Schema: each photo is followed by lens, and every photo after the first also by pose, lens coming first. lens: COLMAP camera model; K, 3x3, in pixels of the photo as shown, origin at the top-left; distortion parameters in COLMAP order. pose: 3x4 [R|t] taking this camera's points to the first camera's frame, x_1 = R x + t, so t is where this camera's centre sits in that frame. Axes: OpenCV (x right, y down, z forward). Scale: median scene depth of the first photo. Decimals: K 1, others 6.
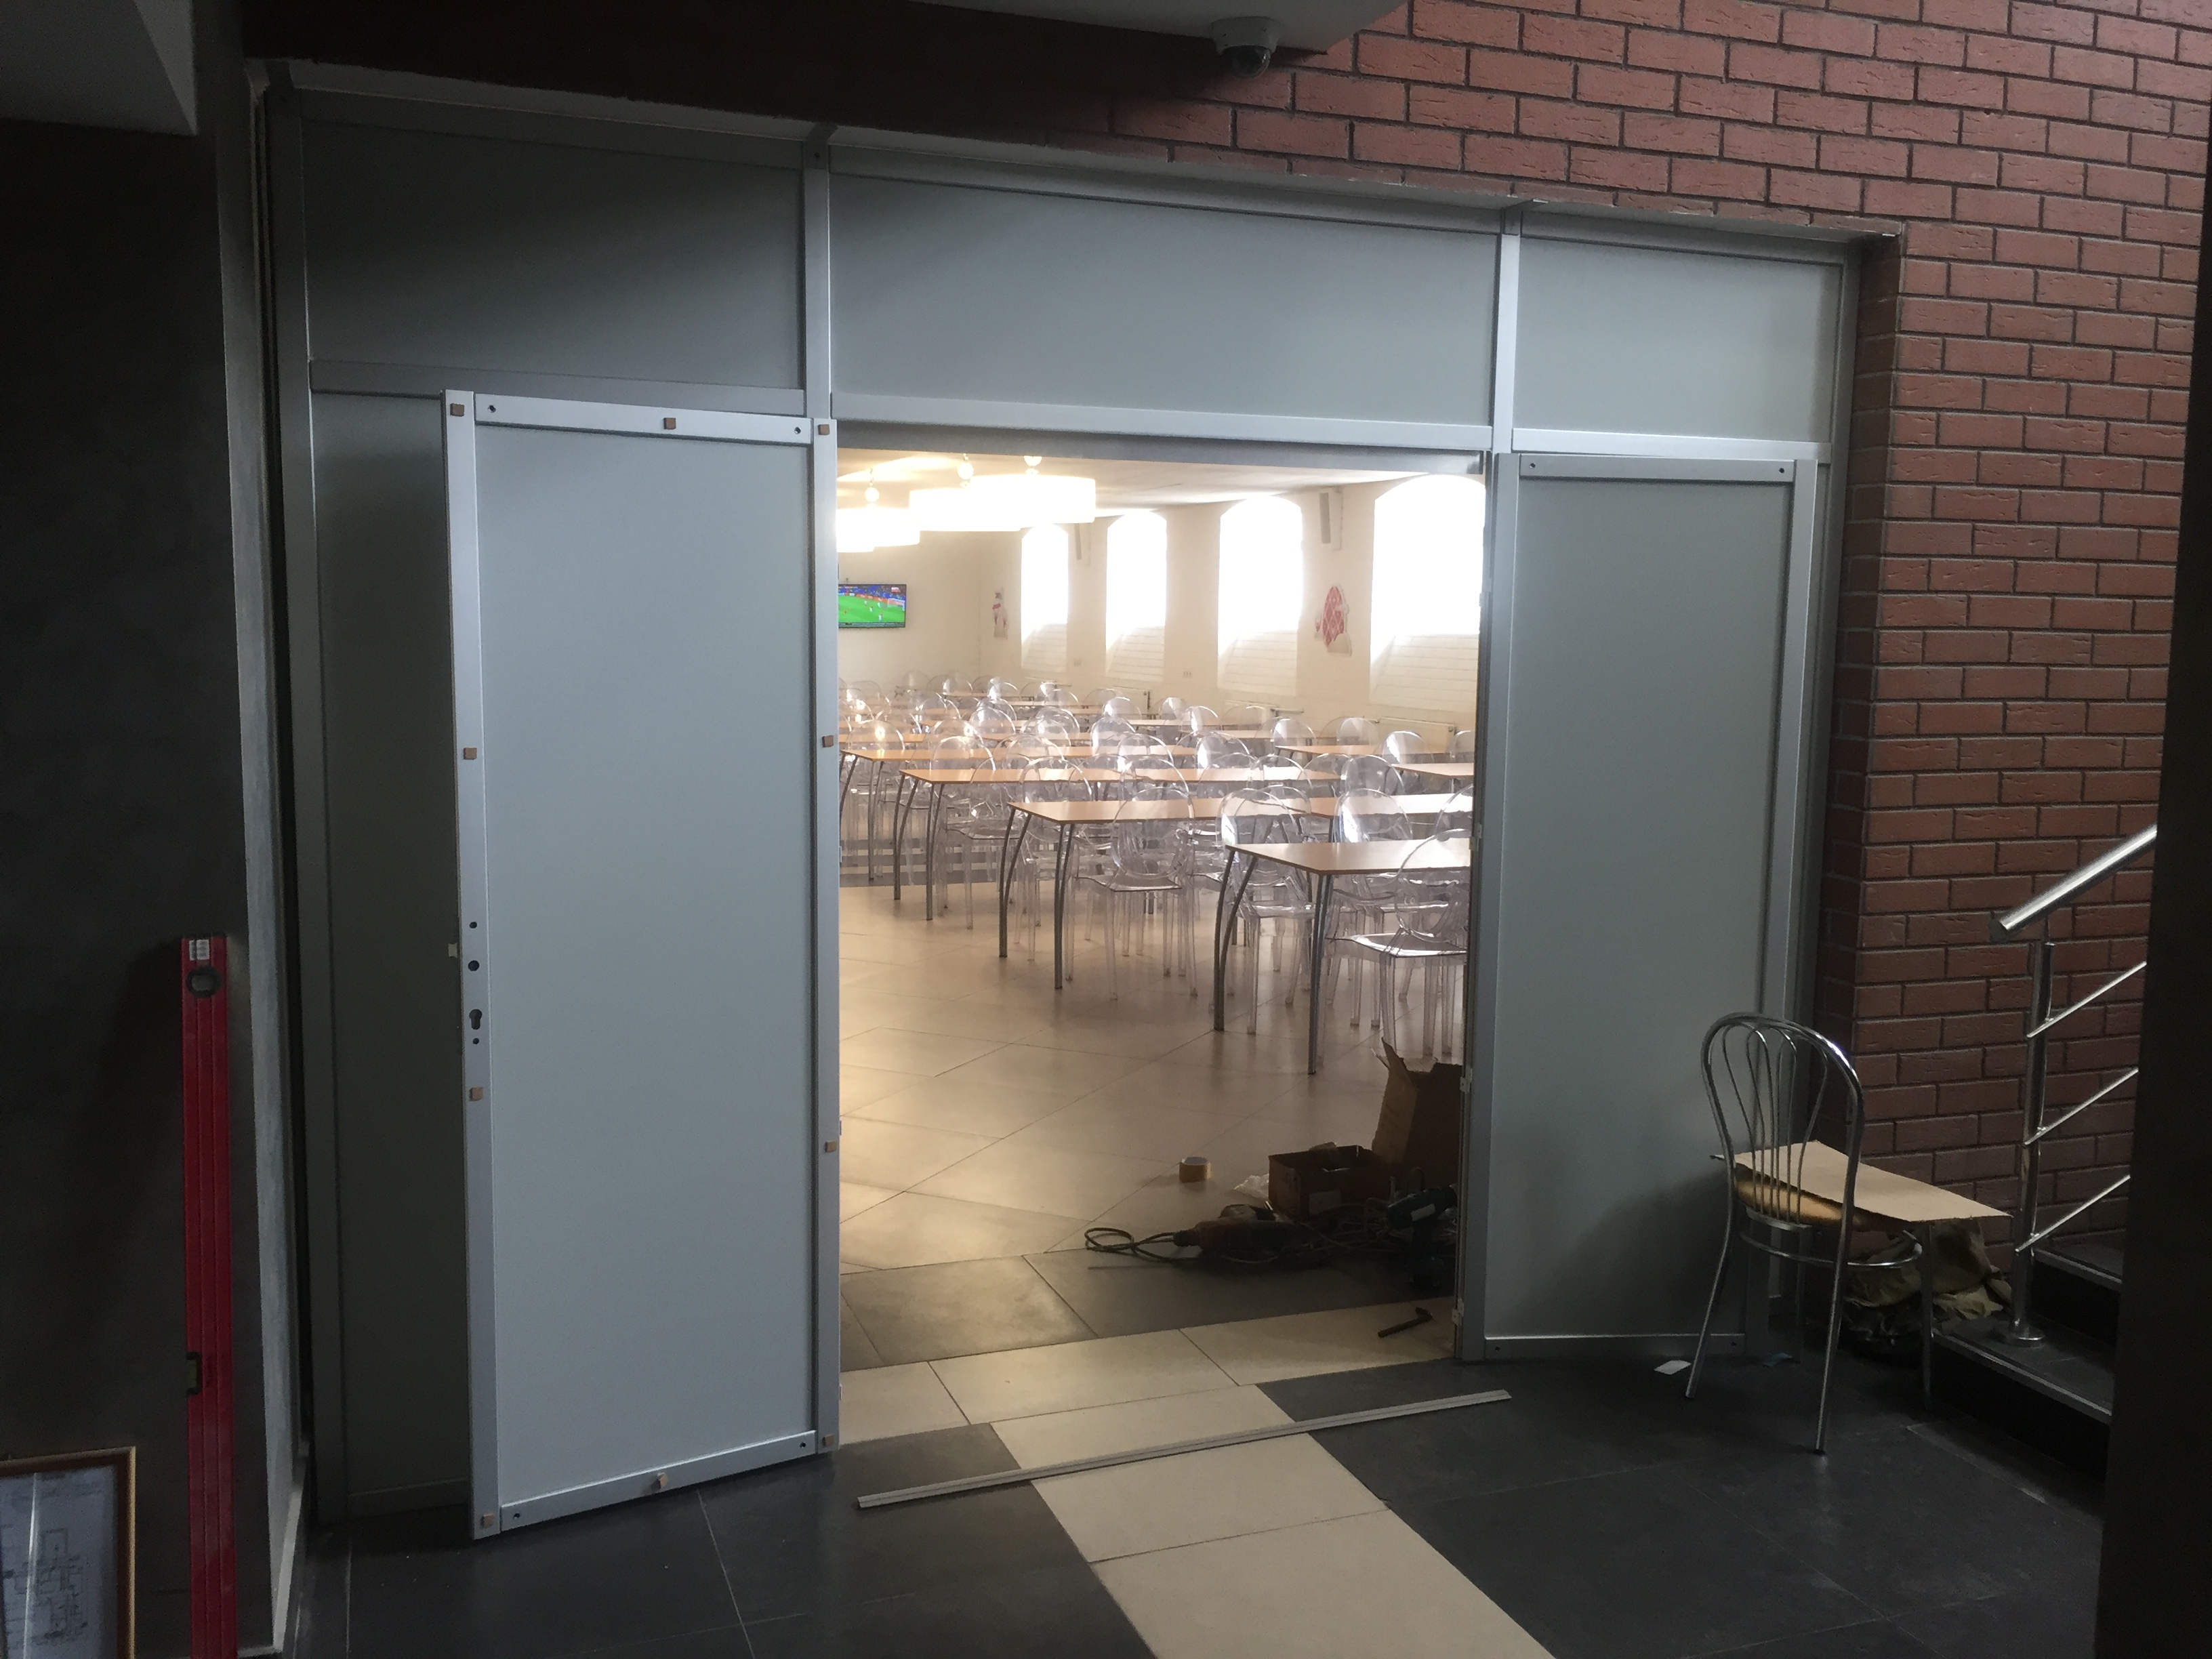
lens RADIAL K [[1892.6, 0, 1106.0], [0, 1892.6, 829.5], [0, 0, 1]] dist [0.004301, 0.001251]
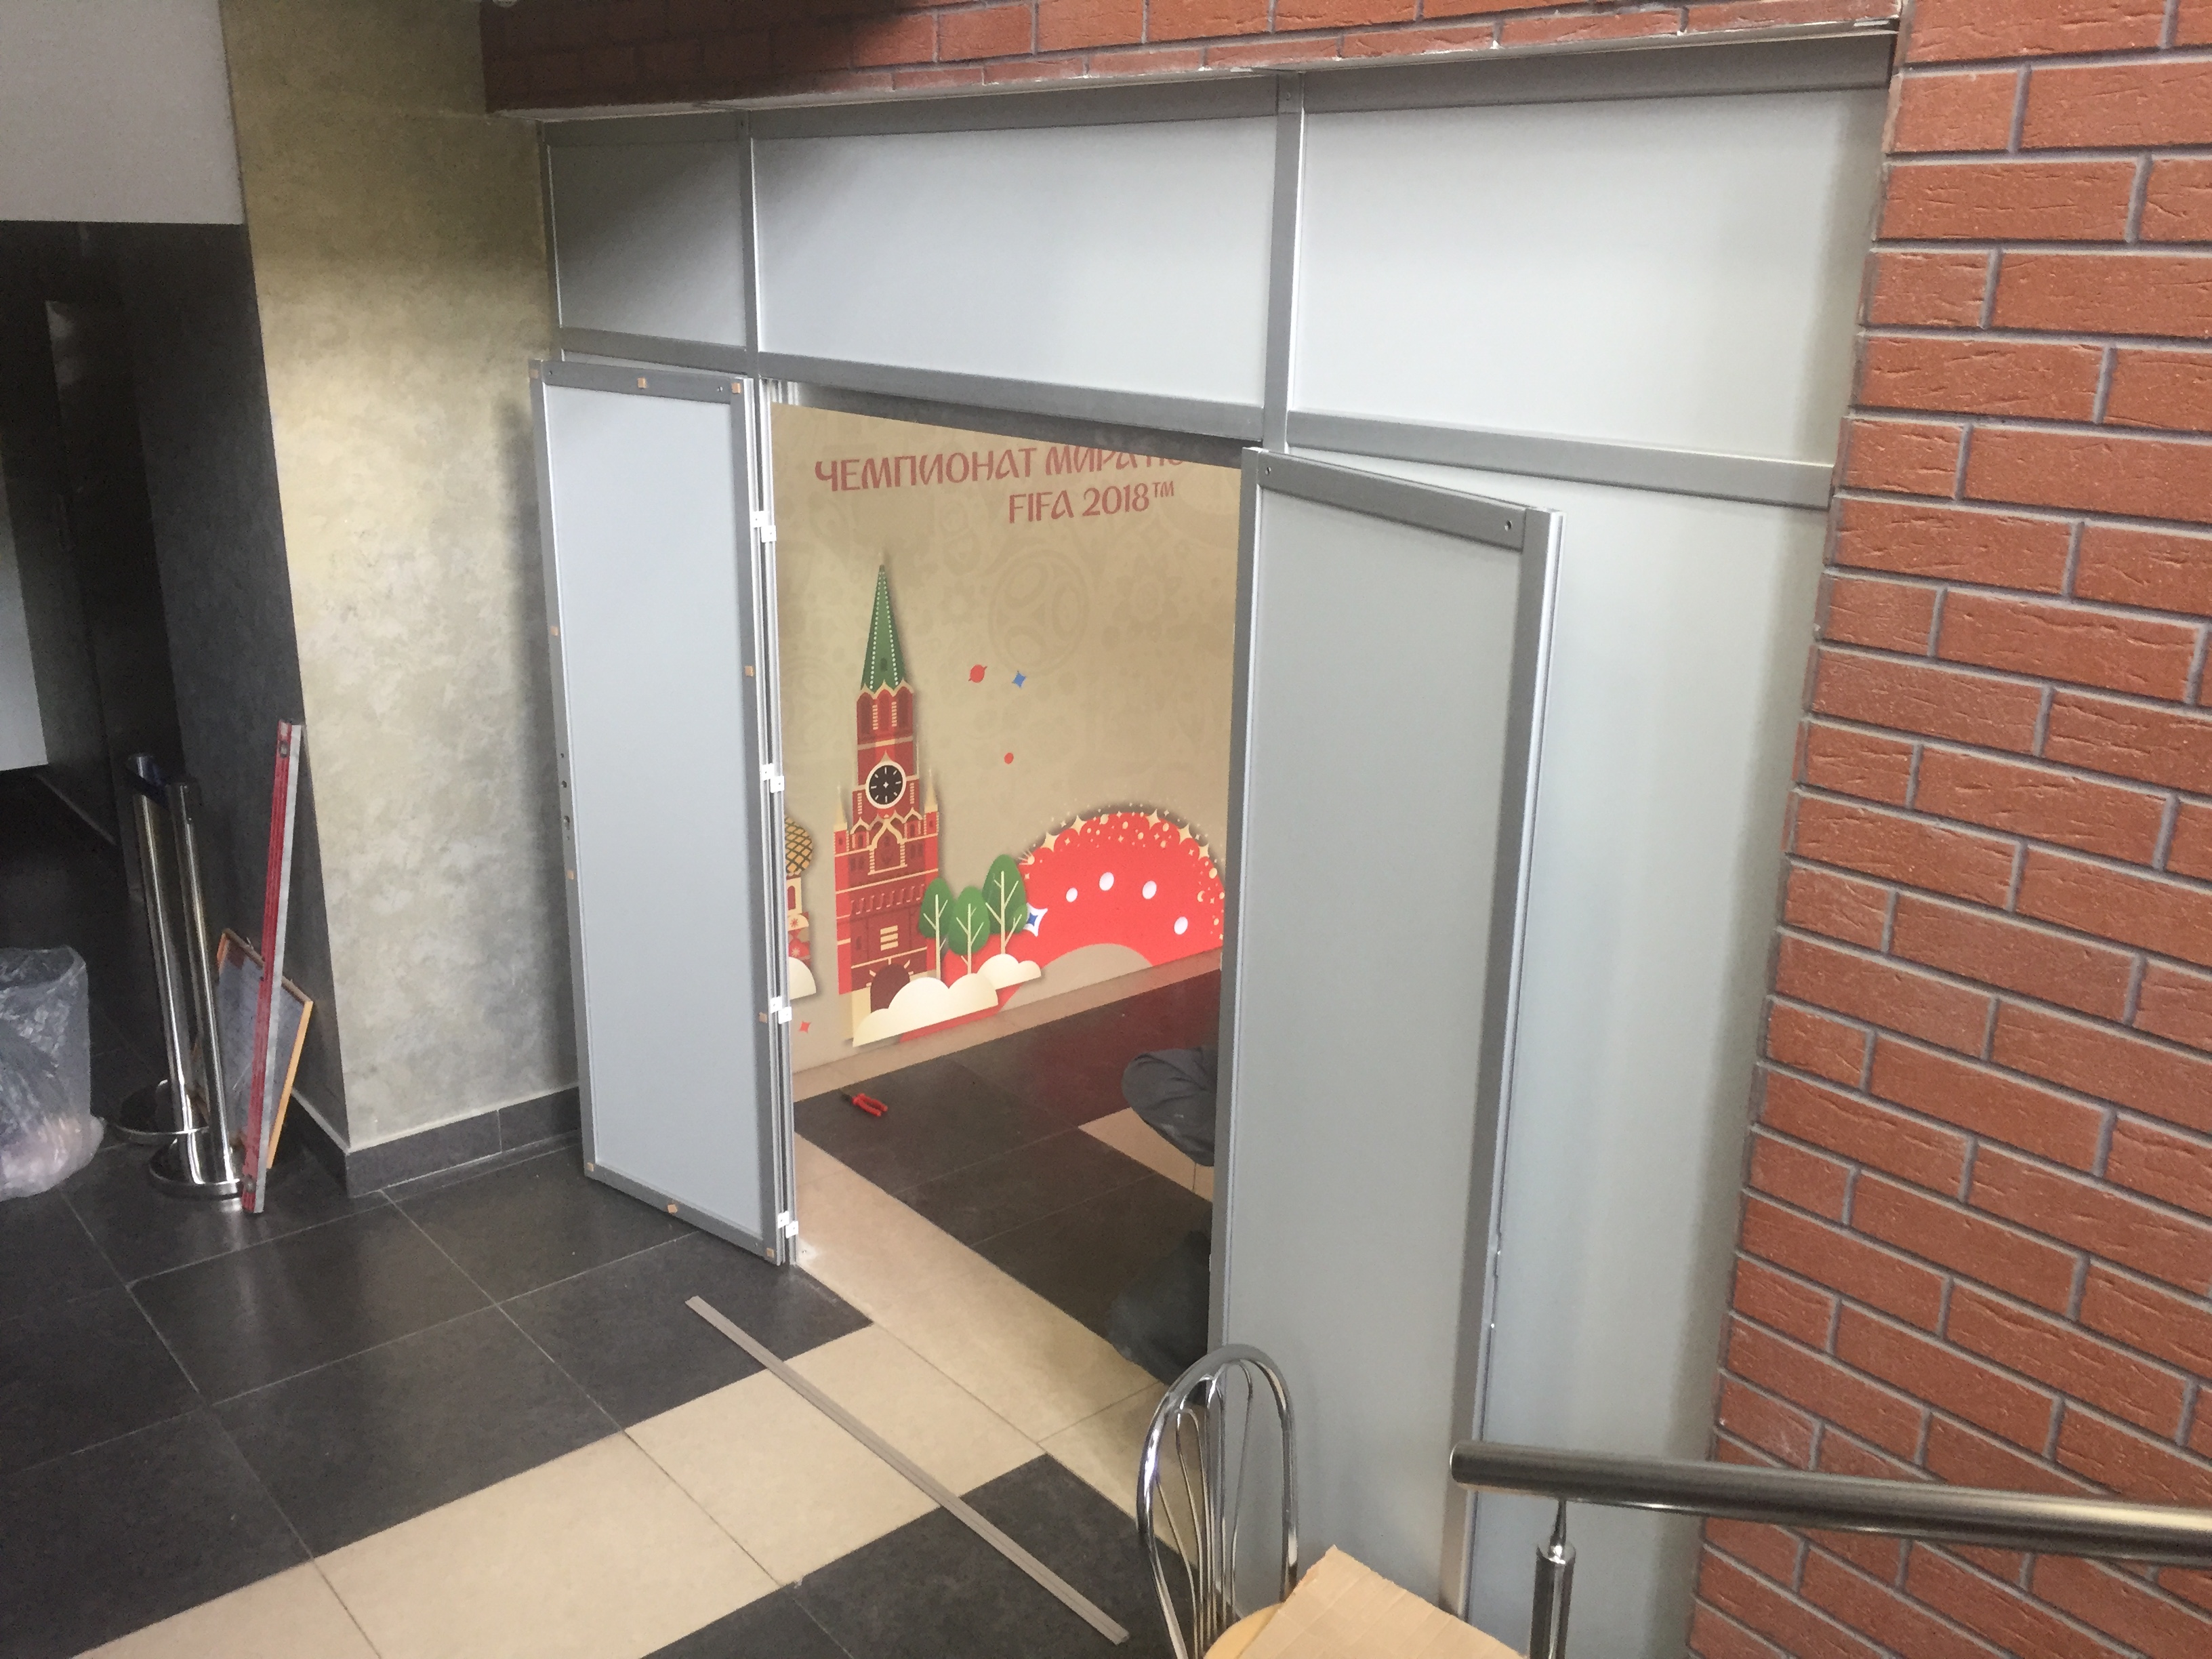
lens RADIAL K [[1892.6, 0, 1106.0], [0, 1892.6, 829.5], [0, 0, 1]] dist [0.004301, 0.001251]
pose [[0.355629, 0.271392, -0.894357, 0.834003], [-0.123553, 0.962166, 0.242840, -0.224350], [0.926425, 0.024140, 0.375706, 0.692470]]
